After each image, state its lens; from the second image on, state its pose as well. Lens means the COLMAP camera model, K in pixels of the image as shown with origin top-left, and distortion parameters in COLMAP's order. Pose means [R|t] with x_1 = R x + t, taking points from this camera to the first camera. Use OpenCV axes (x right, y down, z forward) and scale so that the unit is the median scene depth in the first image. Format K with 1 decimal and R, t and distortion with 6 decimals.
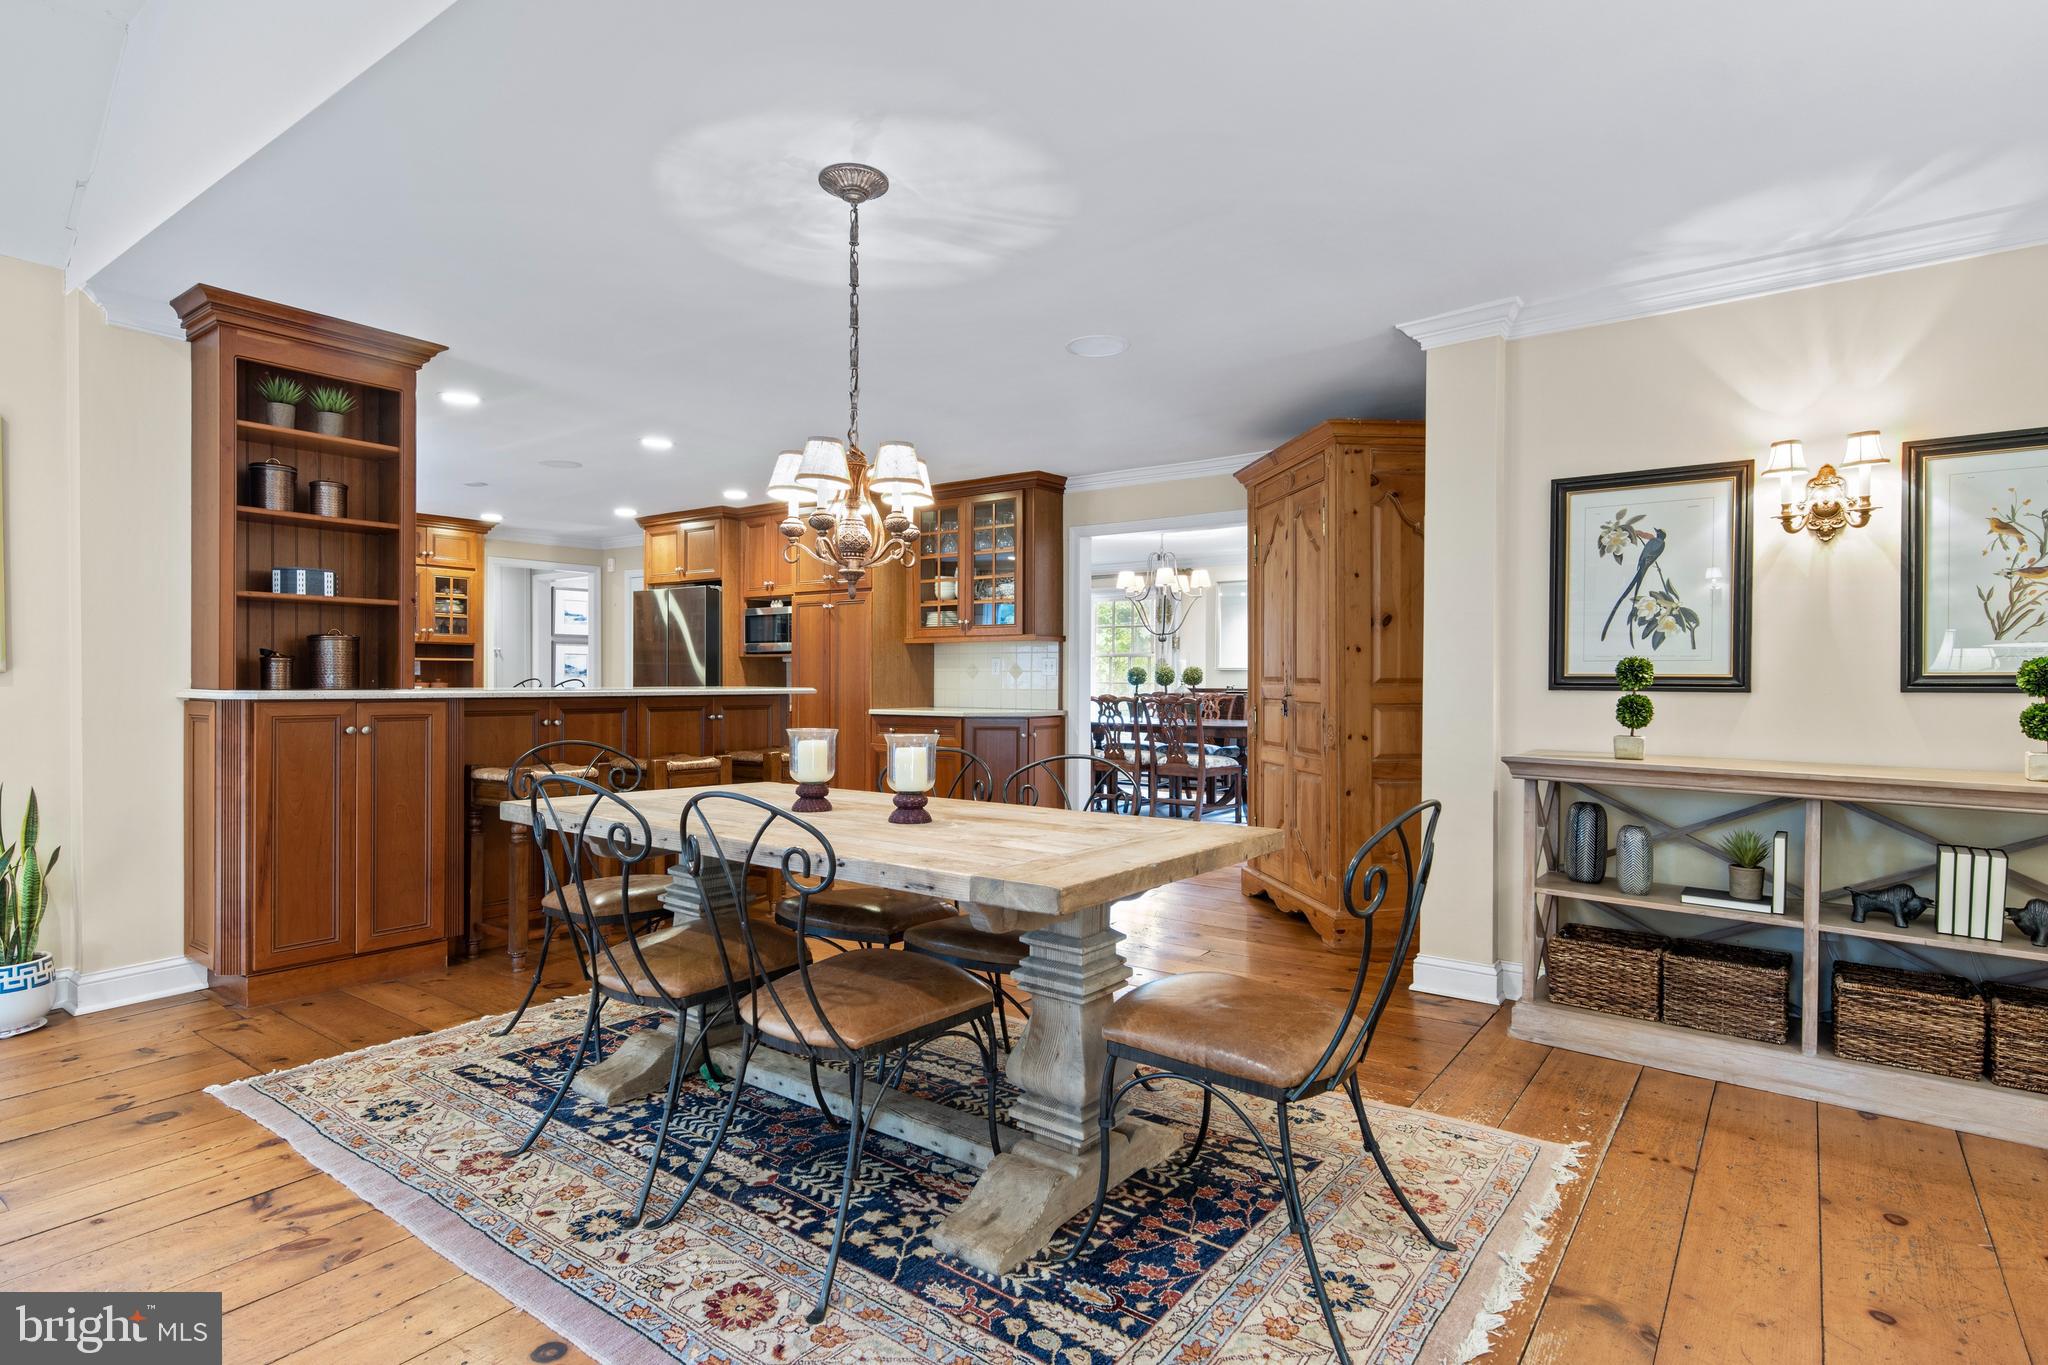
lens RADIAL K [[1043.0, 0, 1018.1], [0, 1043.0, 679.4], [0, 0, 1]] dist [0.011760, -0.003074]
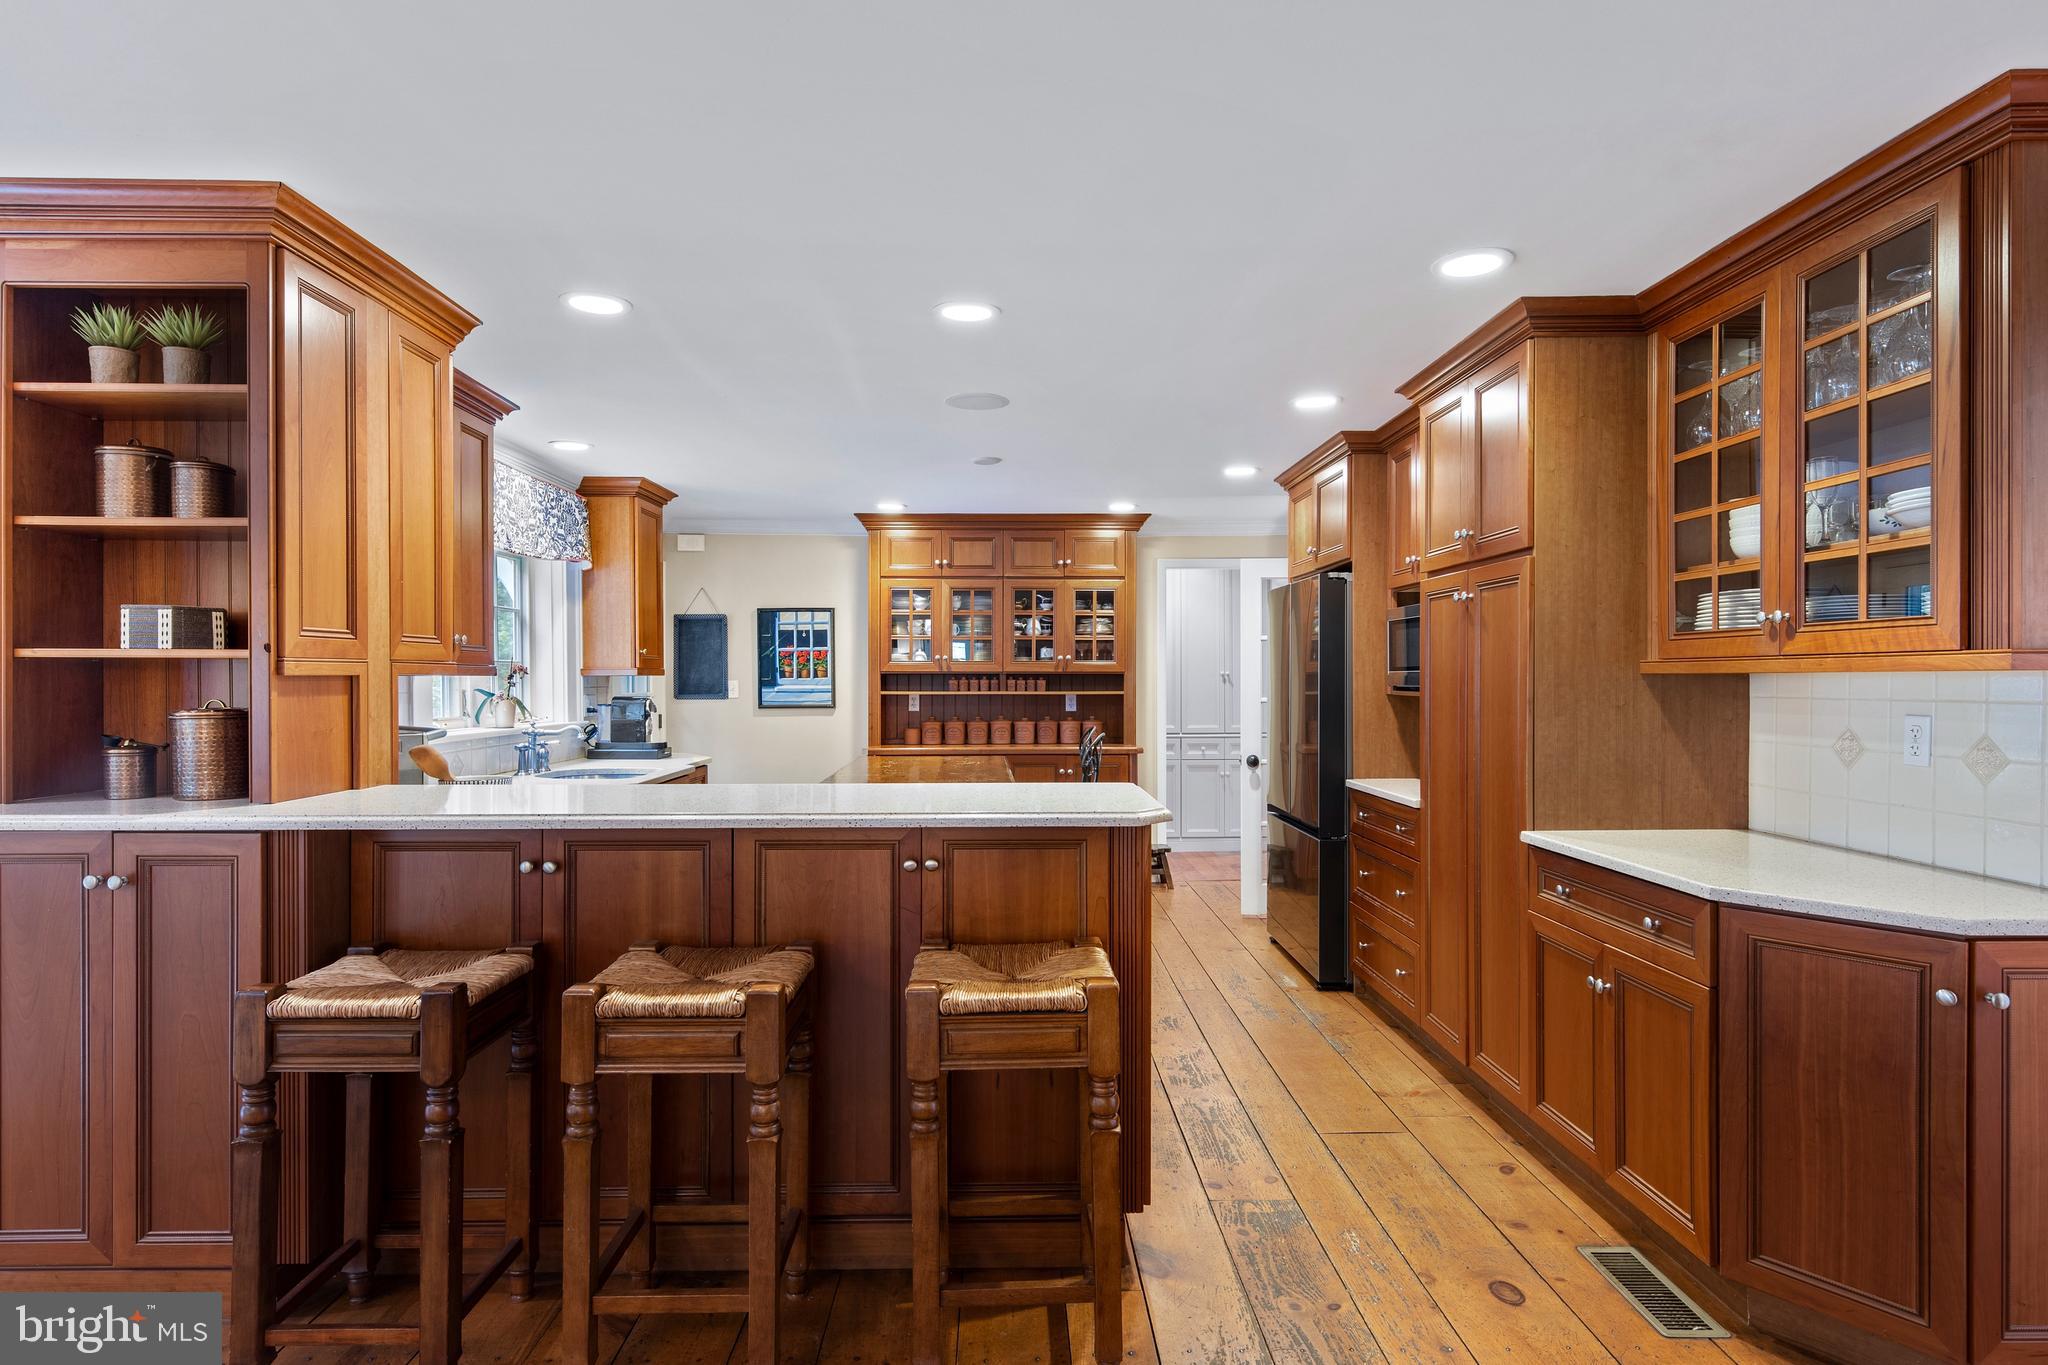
lens RADIAL K [[1071.7, 0, 1019.0], [0, 1071.7, 685.0], [0, 0, 1]] dist [-0.000066, -0.000096]
pose [[0.609812, -0.000754, -0.792546, 0.079259], [0.002393, 0.999997, 0.000890, -0.032221], [0.792543, -0.002439, 0.609812, 0.568947]]
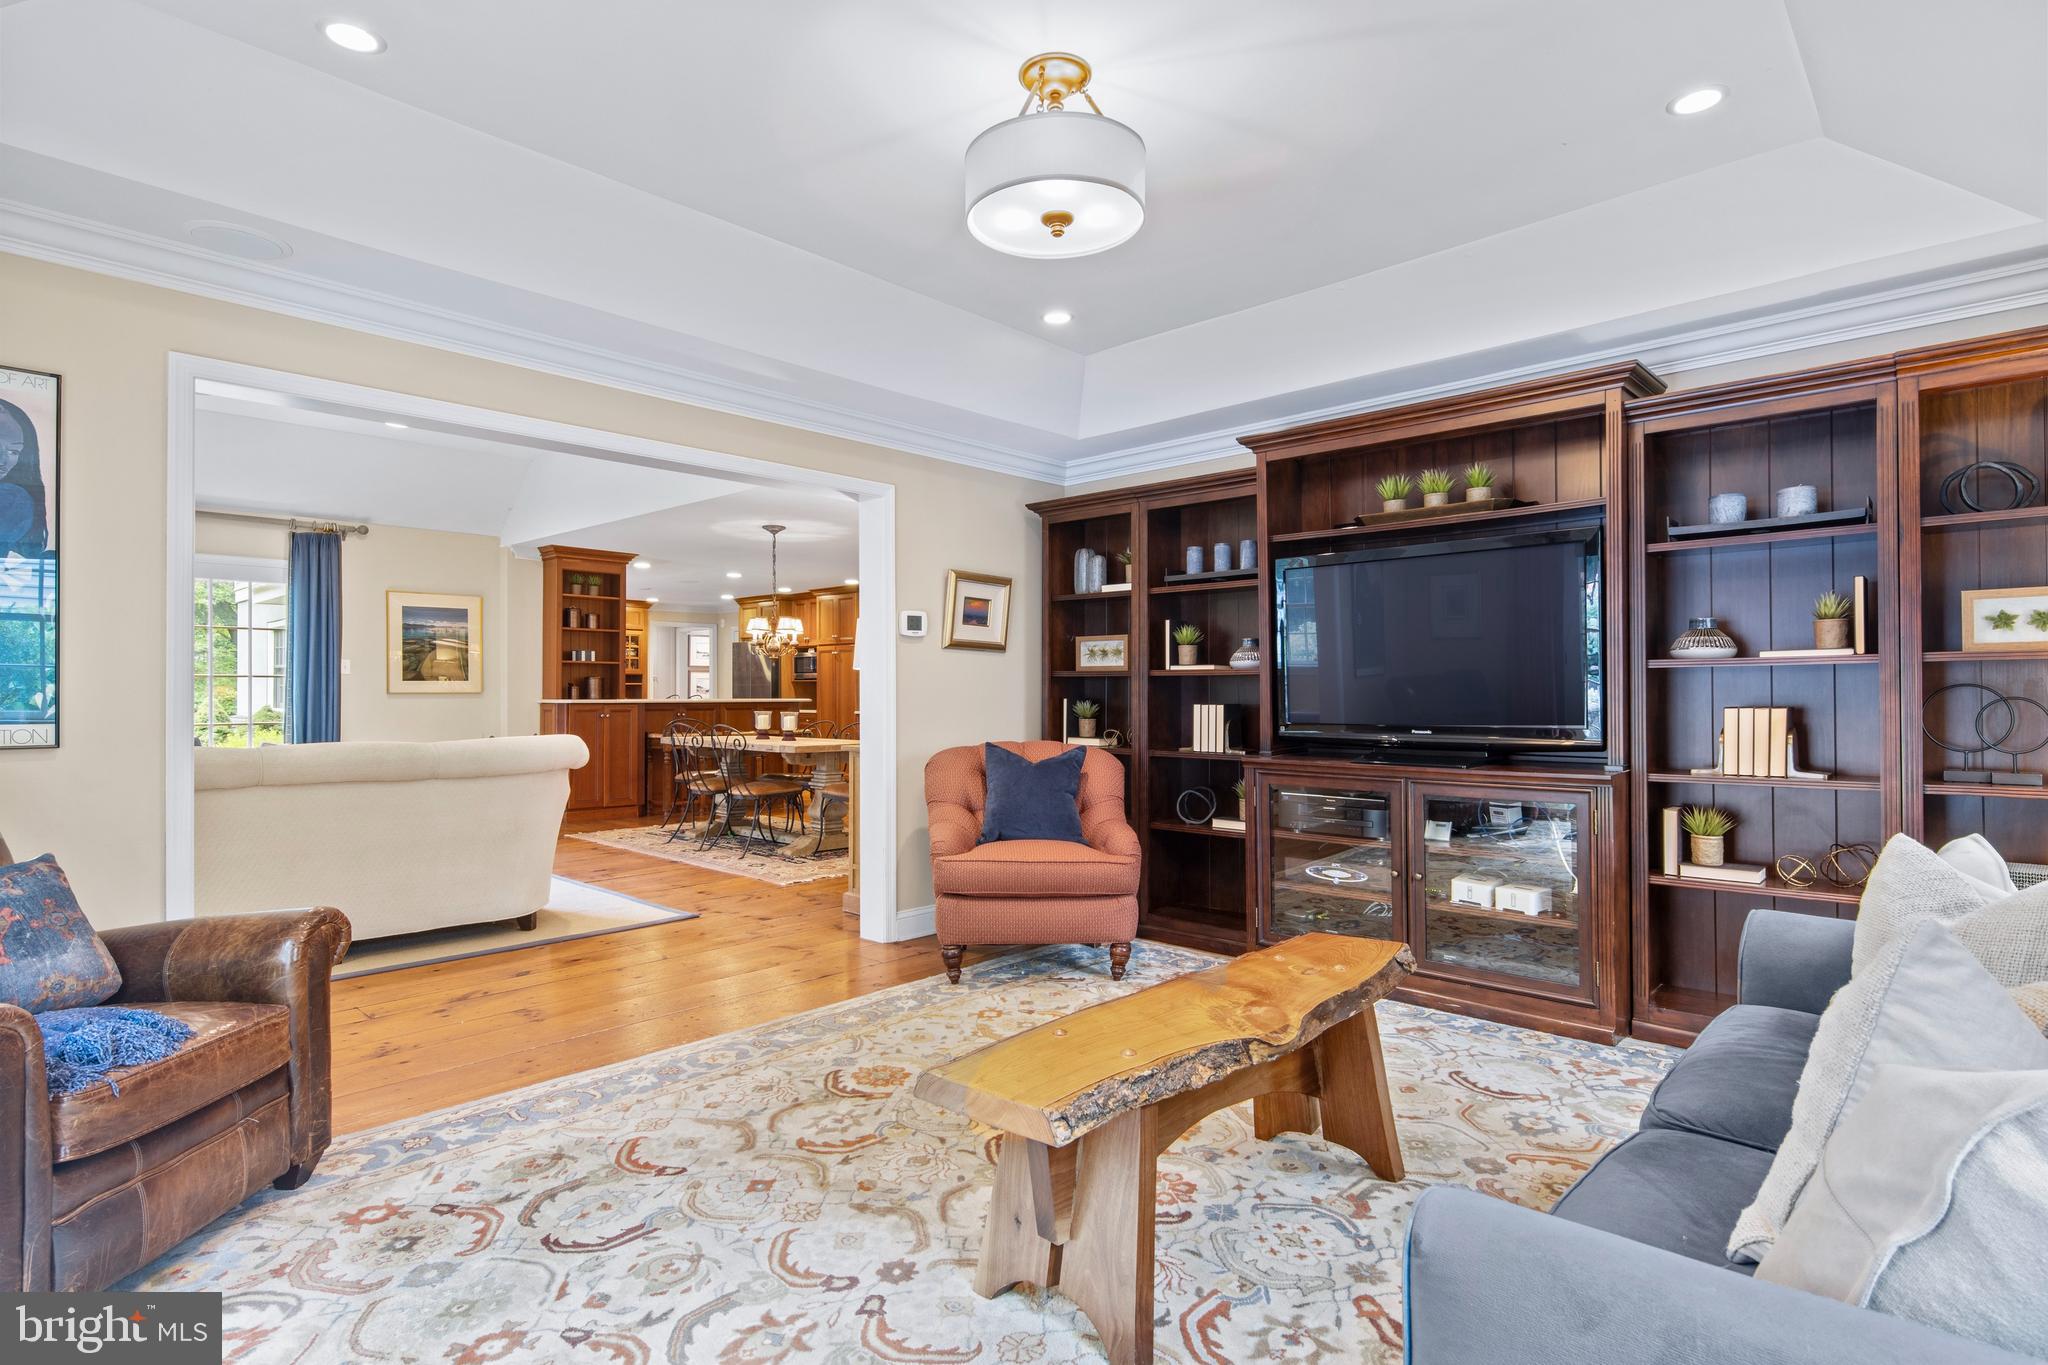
lens RADIAL K [[1043.0, 0, 1031.5], [0, 1043.0, 686.4], [0, 0, 1]] dist [0.011760, -0.003074]
pose [[0.993775, -0.002555, -0.111376, 0.353567], [0.001917, 0.999981, -0.005834, -0.002429], [0.111389, 0.005584, 0.993761, -0.734559]]
